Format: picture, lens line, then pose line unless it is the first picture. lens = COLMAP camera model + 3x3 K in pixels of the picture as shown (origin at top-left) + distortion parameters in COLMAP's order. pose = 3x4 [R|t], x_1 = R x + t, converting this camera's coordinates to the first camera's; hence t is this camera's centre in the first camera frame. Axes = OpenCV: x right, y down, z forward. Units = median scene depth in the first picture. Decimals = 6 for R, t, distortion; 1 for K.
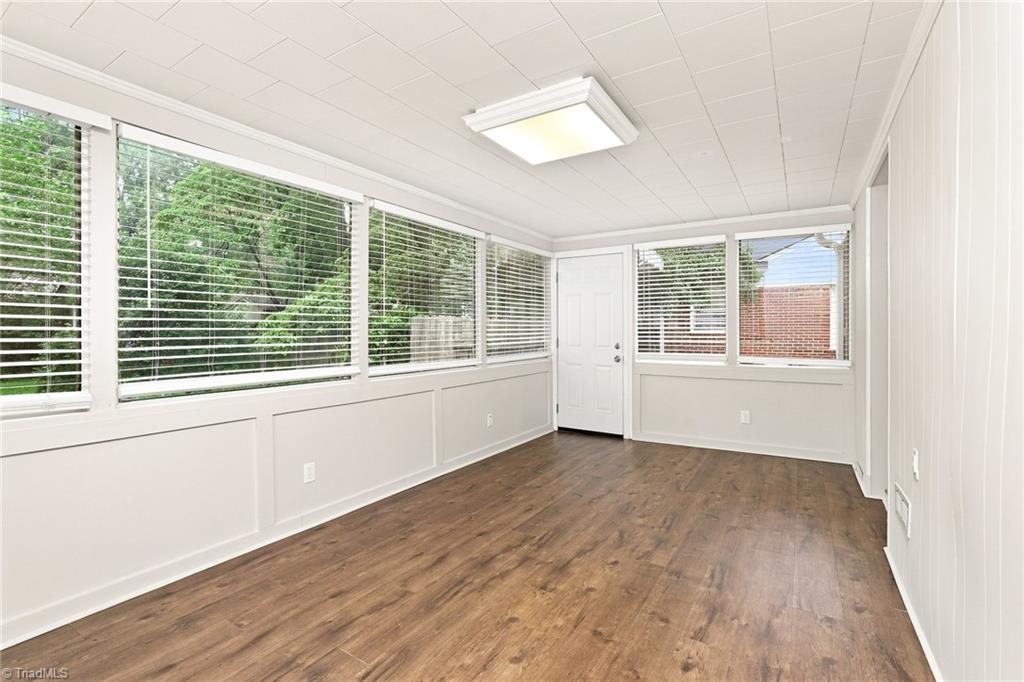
lens RADIAL K [[454.5, 0, 512.7], [0, 454.5, 333.4], [0, 0, 1]] dist [-0.001898, 0.000816]
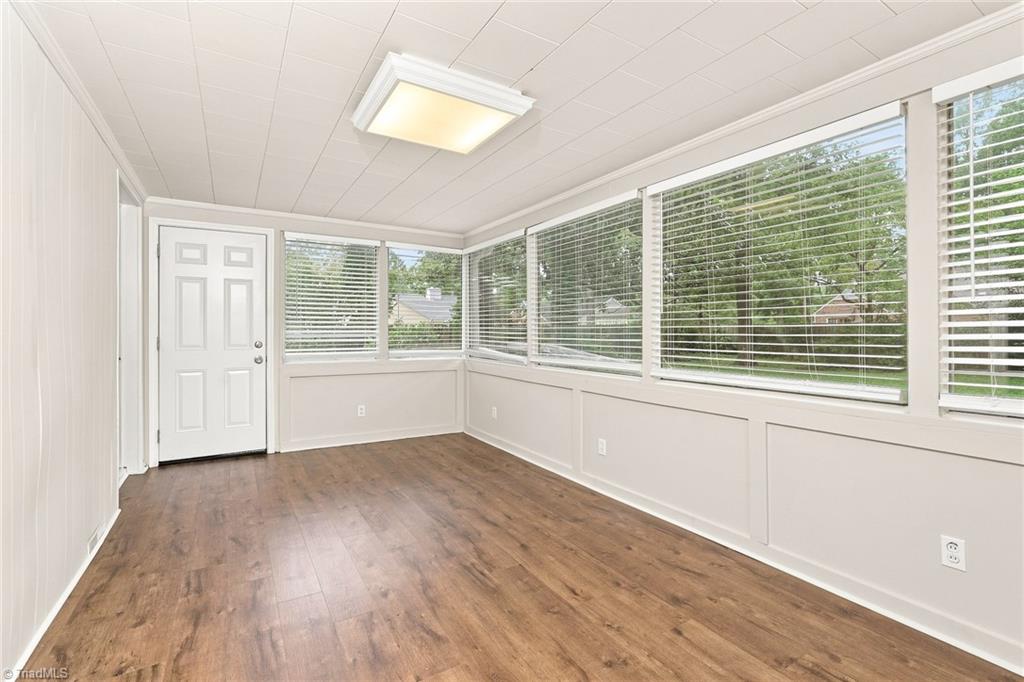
lens RADIAL K [[454.5, 0, 512.7], [0, 454.5, 333.4], [0, 0, 1]] dist [-0.001898, 0.000816]
pose [[-0.432233, 0.002670, -0.901758, 0.779669], [0.000915, 0.999996, 0.002522, 0.002727], [0.901762, 0.000265, -0.432234, 1.381587]]
